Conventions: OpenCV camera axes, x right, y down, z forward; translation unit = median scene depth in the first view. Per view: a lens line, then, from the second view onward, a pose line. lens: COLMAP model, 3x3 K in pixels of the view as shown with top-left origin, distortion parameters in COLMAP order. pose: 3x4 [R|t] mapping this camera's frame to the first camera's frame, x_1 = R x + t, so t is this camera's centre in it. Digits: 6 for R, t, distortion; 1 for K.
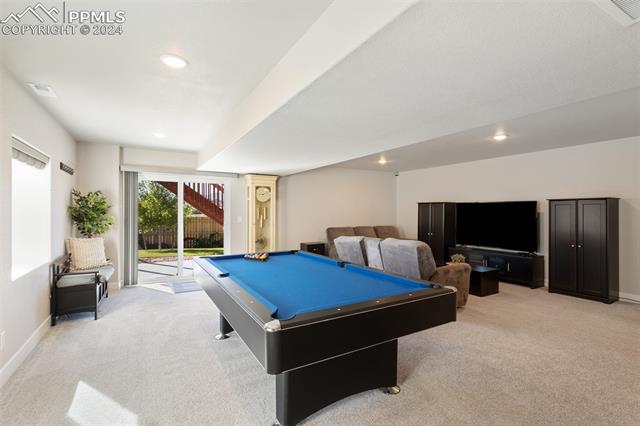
lens RADIAL K [[306.0, 0, 321.7], [0, 306.0, 210.8], [0, 0, 1]] dist [-0.000726, -0.000024]
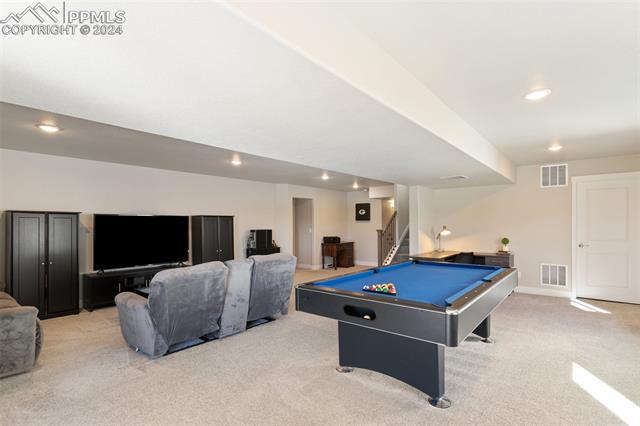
lens RADIAL K [[311.4, 0, 320.6], [0, 311.4, 223.3], [0, 0, 1]] dist [0.001489, 0.000418]
pose [[-0.347234, 0.002432, 0.937775, -0.541938], [0.004204, 0.999991, -0.001037, -0.001587], [-0.937769, 0.003582, -0.347241, 0.903723]]
